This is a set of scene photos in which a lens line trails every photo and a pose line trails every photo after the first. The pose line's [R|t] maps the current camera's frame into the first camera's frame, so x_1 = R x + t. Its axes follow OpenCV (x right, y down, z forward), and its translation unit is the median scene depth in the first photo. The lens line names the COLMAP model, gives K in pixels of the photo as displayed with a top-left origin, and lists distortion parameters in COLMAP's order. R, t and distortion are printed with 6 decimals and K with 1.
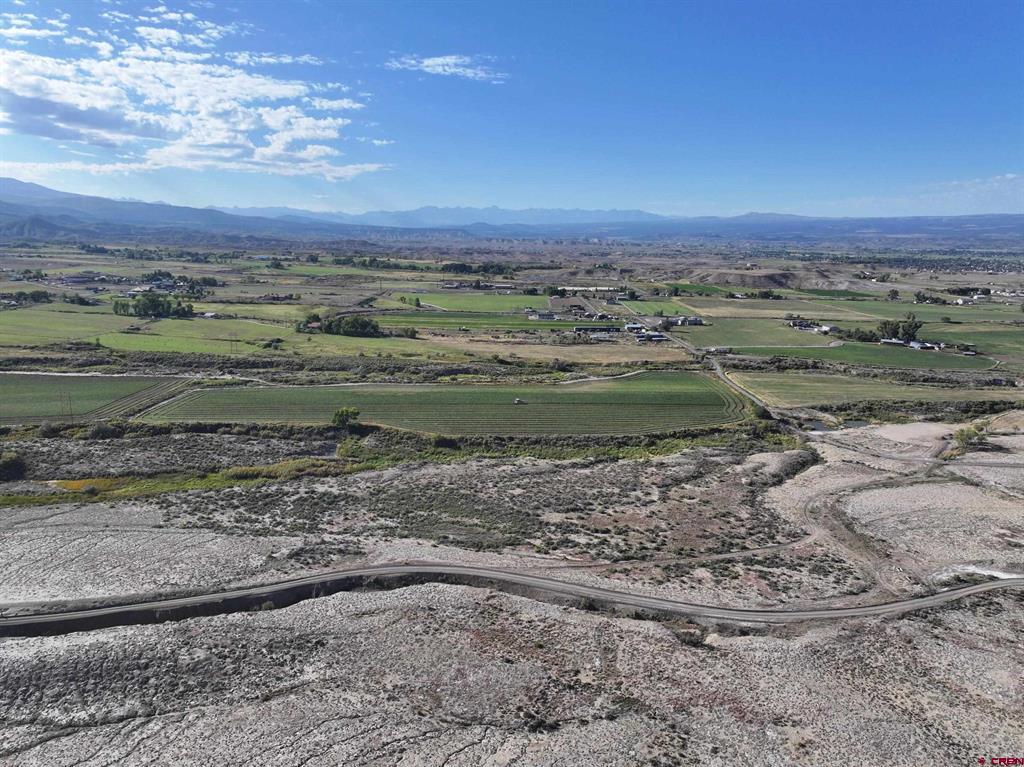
lens RADIAL K [[698.0, 0, 513.0], [0, 698.0, 451.6], [0, 0, 1]] dist [0.001941, 0.008795]
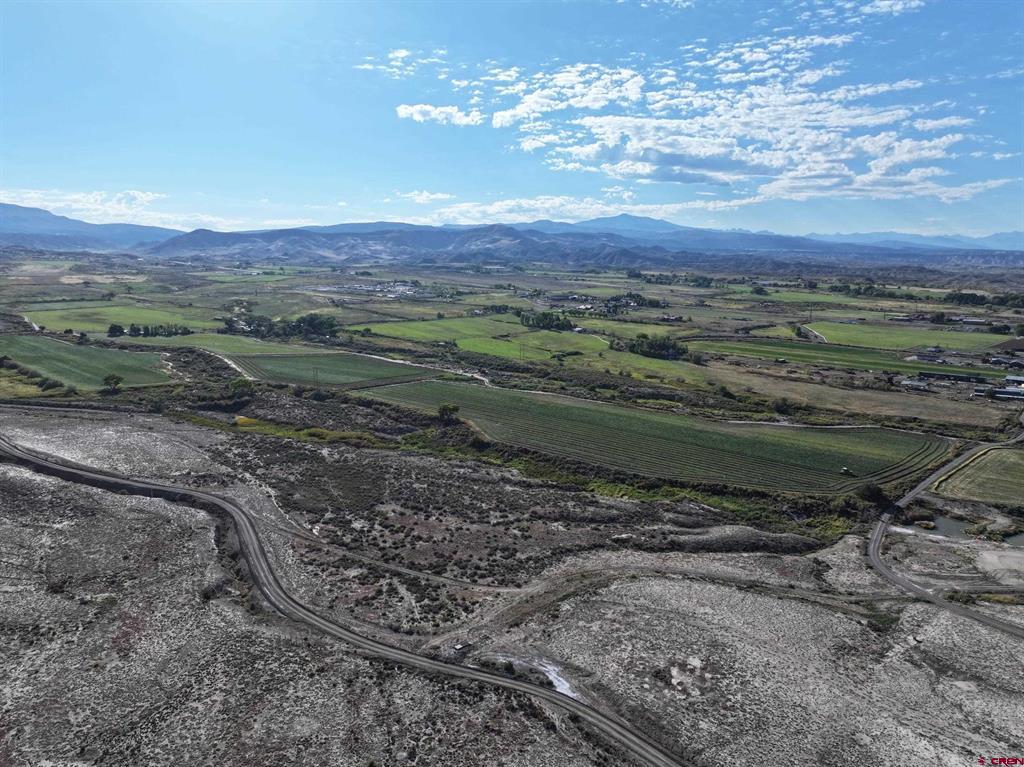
lens RADIAL K [[716.4, 0, 515.8], [0, 716.4, 377.8], [0, 0, 1]] dist [-0.005617, 0.022964]
pose [[0.709569, 0.108640, -0.696210, 0.205565], [-0.204204, 0.977348, -0.055612, -0.018361], [0.674398, 0.181629, 0.715680, 0.058072]]
